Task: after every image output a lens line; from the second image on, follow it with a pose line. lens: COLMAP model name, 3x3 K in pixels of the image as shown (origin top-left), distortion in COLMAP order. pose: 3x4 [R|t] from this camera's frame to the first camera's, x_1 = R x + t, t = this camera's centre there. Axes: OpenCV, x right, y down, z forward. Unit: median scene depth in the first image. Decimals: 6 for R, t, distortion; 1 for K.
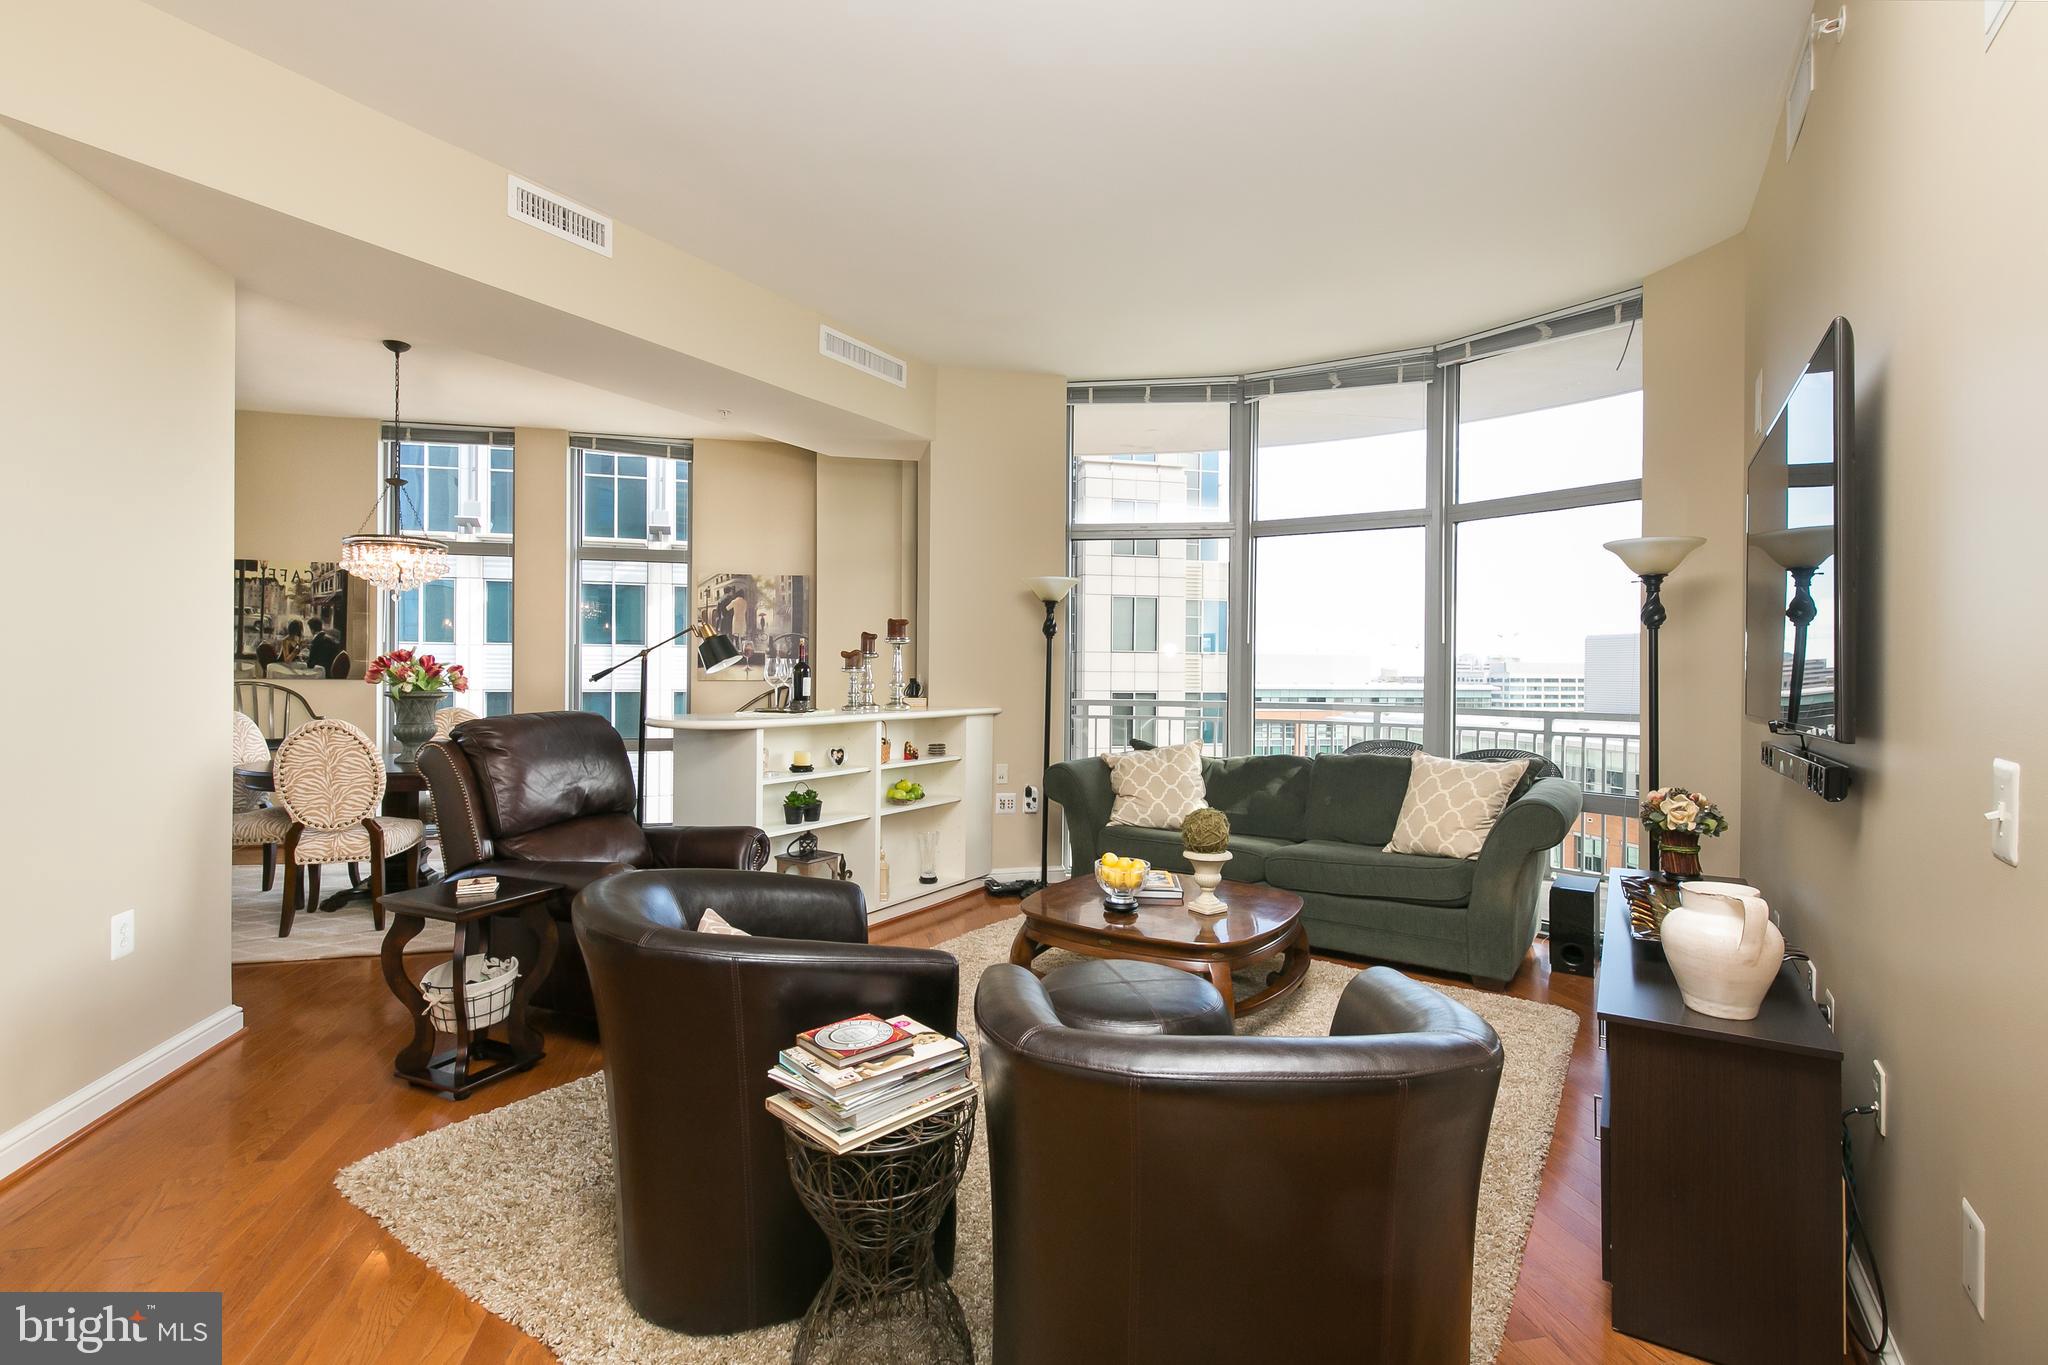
lens RADIAL K [[962.6, 0, 1035.4], [0, 962.6, 681.3], [0, 0, 1]] dist [0.001901, -0.000655]
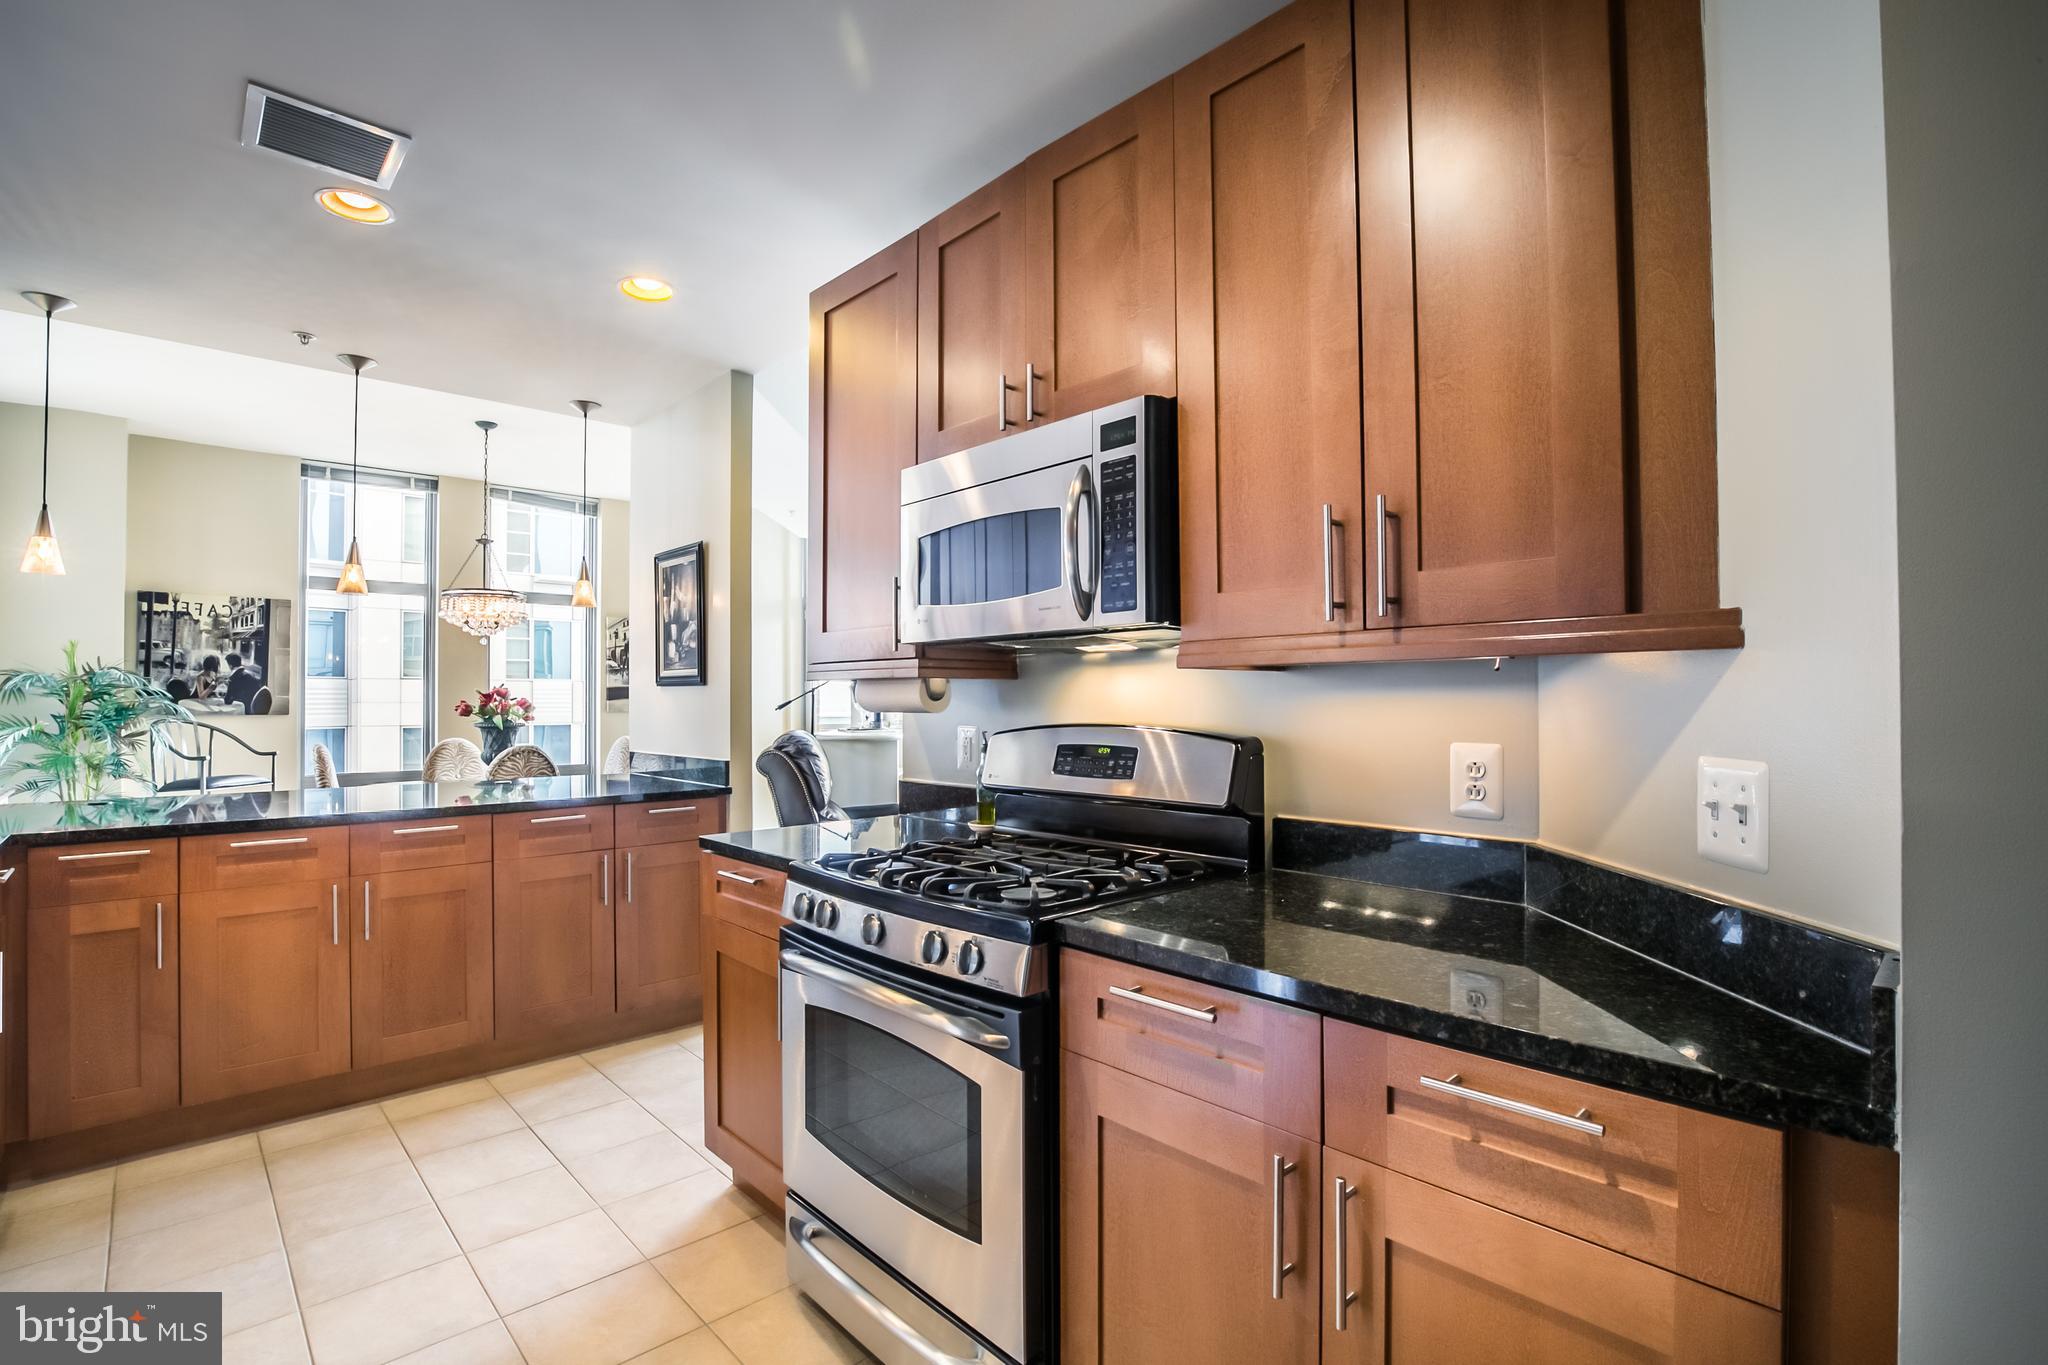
lens RADIAL K [[962.6, 0, 1021.8], [0, 962.6, 688.1], [0, 0, 1]] dist [0.001901, -0.000655]
pose [[0.872007, -0.003064, 0.489484, -0.530742], [0.014122, 0.999722, -0.018900, -0.000230], [-0.489290, 0.023394, 0.871807, -0.250179]]
